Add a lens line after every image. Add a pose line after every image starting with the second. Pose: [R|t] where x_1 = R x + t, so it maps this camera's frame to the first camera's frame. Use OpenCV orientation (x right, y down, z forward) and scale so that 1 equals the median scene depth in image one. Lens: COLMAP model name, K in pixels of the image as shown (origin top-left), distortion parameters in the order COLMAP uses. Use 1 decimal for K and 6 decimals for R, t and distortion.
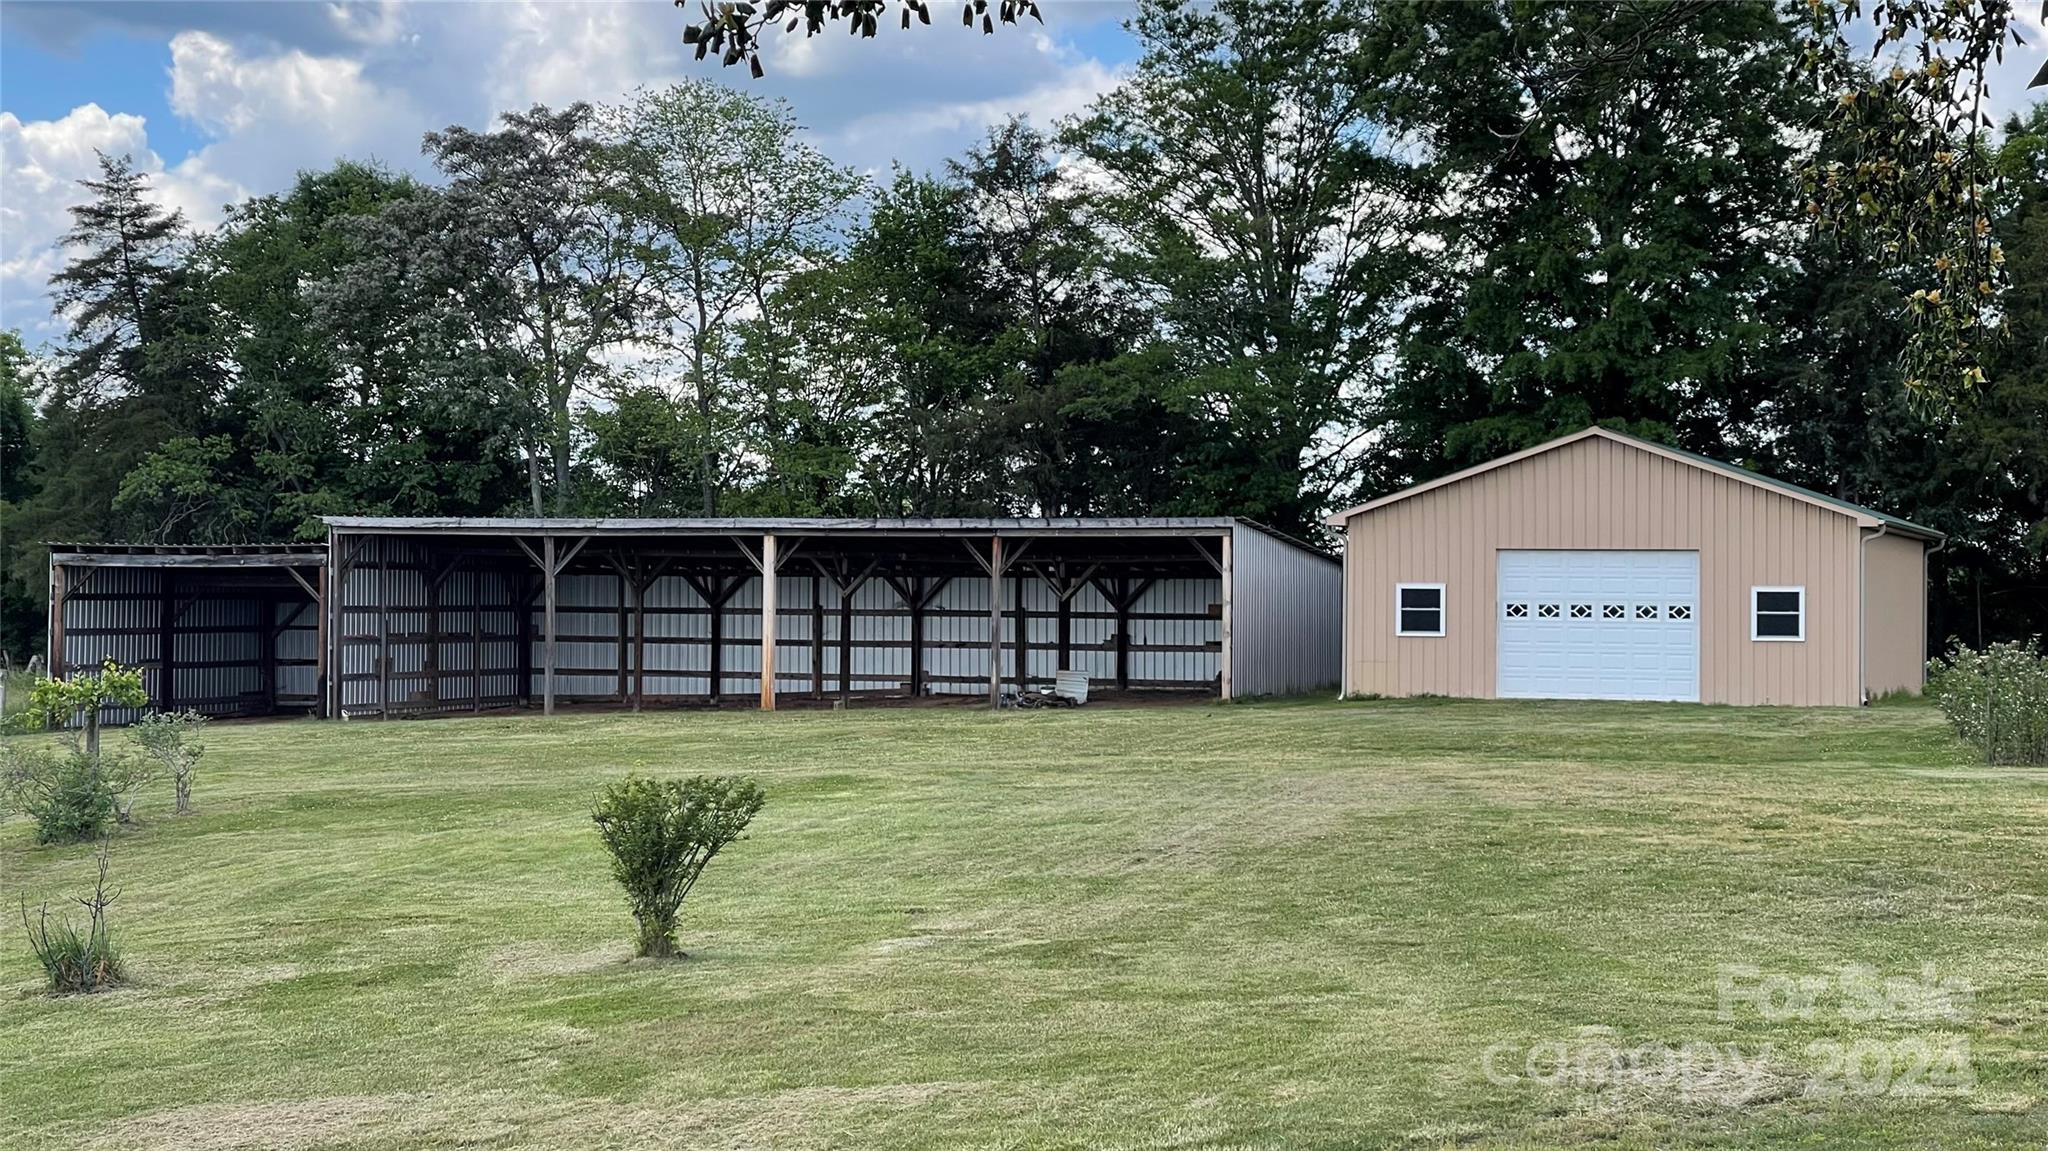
lens RADIAL K [[3593.1, 0, 1024.0], [0, 3593.1, 575.5], [0, 0, 1]] dist [0.317304, 0.060048]
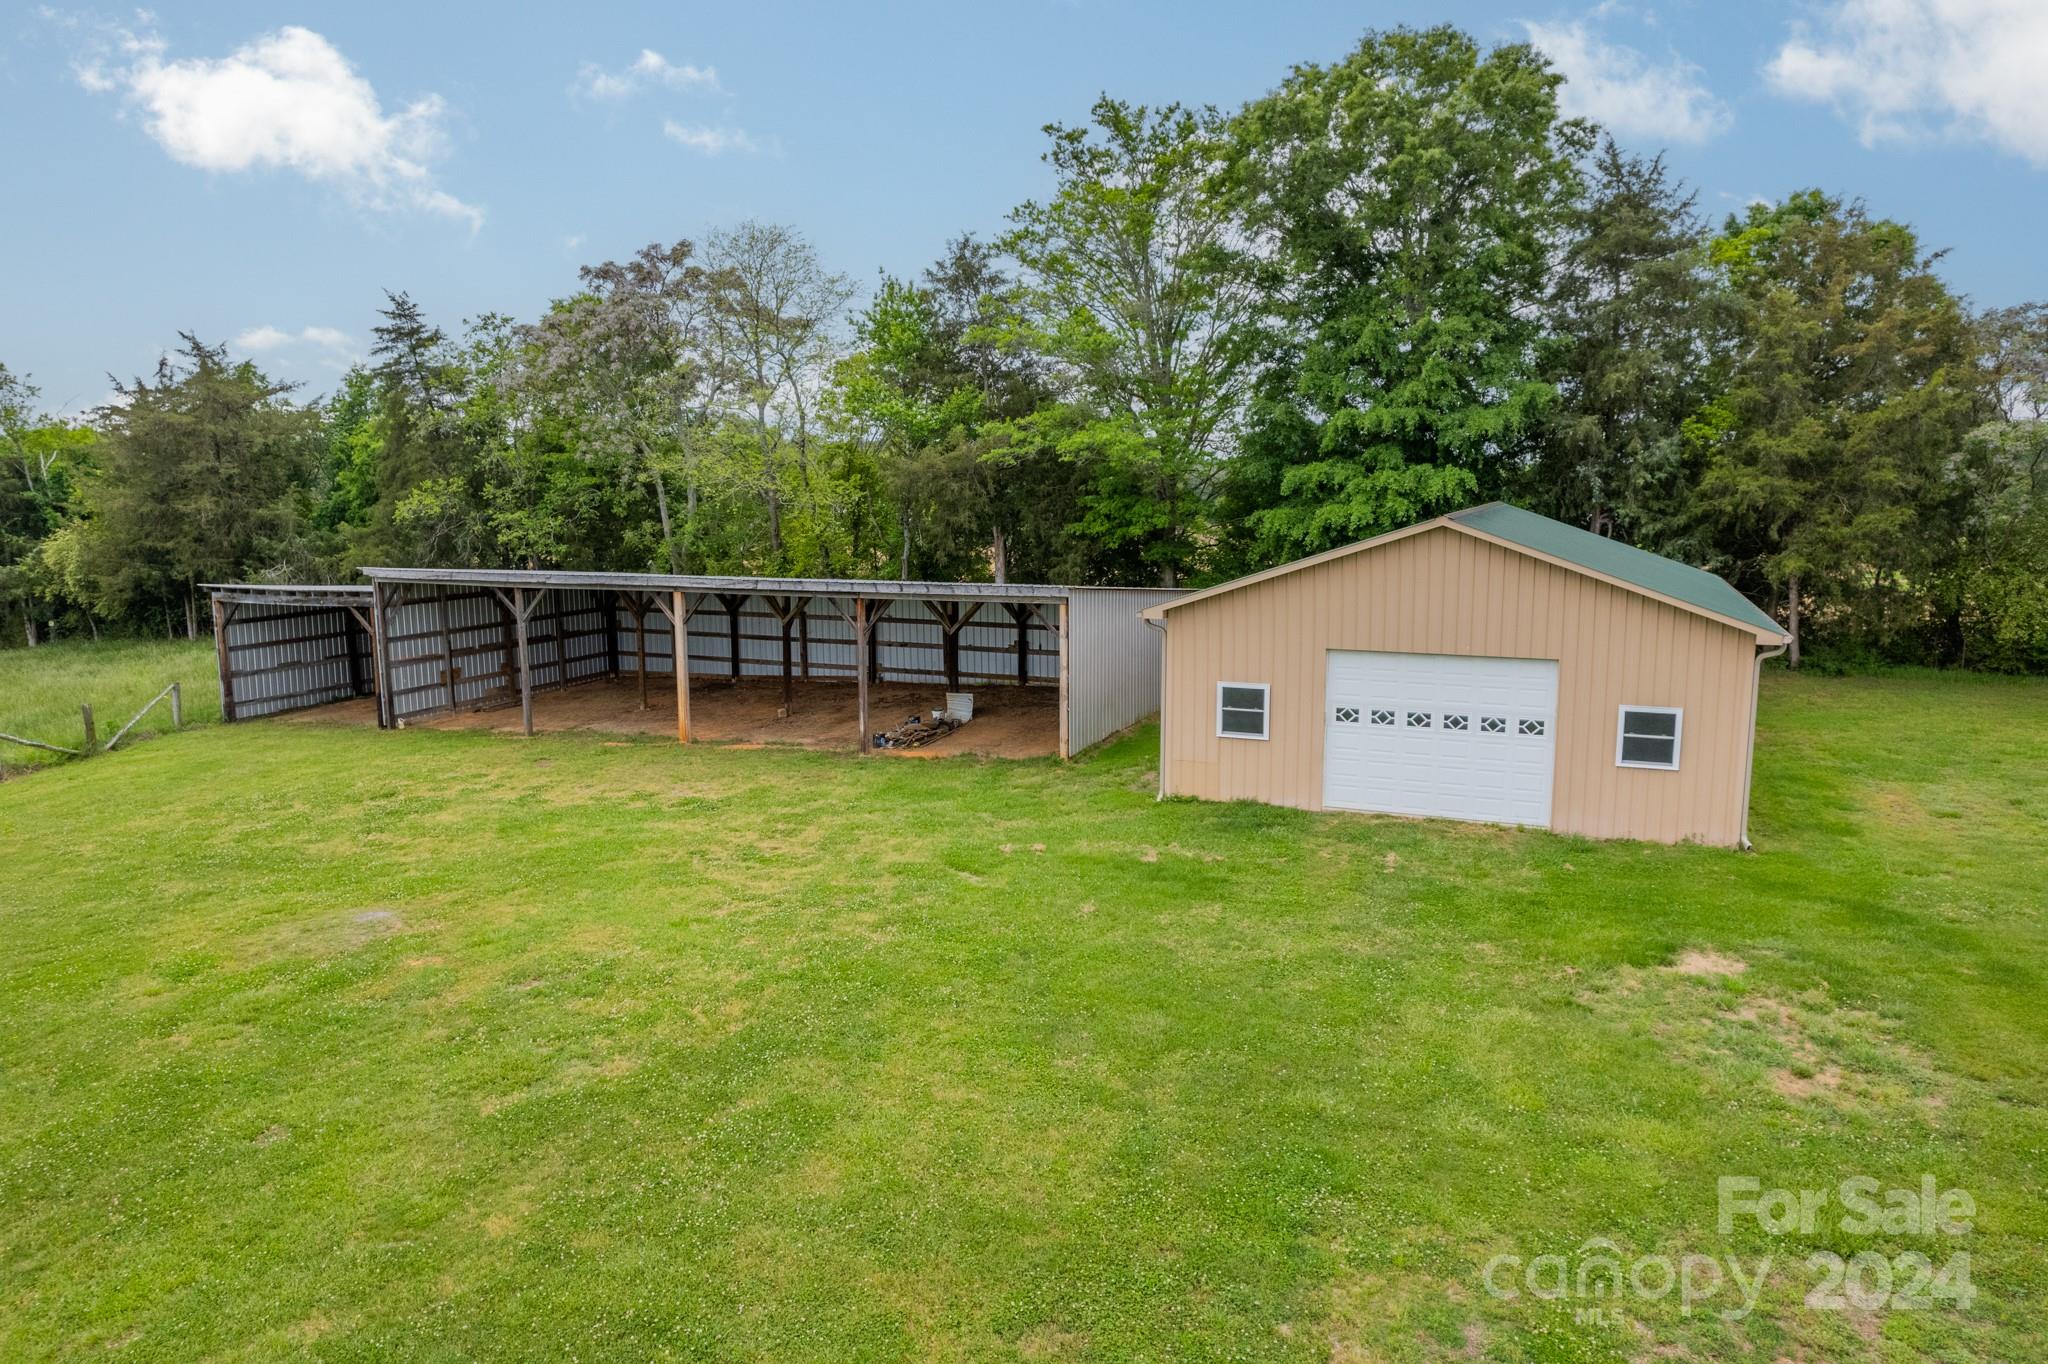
lens RADIAL K [[1258.0, 0, 1024.0], [0, 1258.0, 682.0], [0, 0, 1]] dist [-0.046153, 0.037678]
pose [[0.995322, 0.002189, -0.096586, 0.068384], [0.014244, 0.985492, 0.169123, -0.042878], [0.095555, -0.169707, 0.980851, 0.545303]]
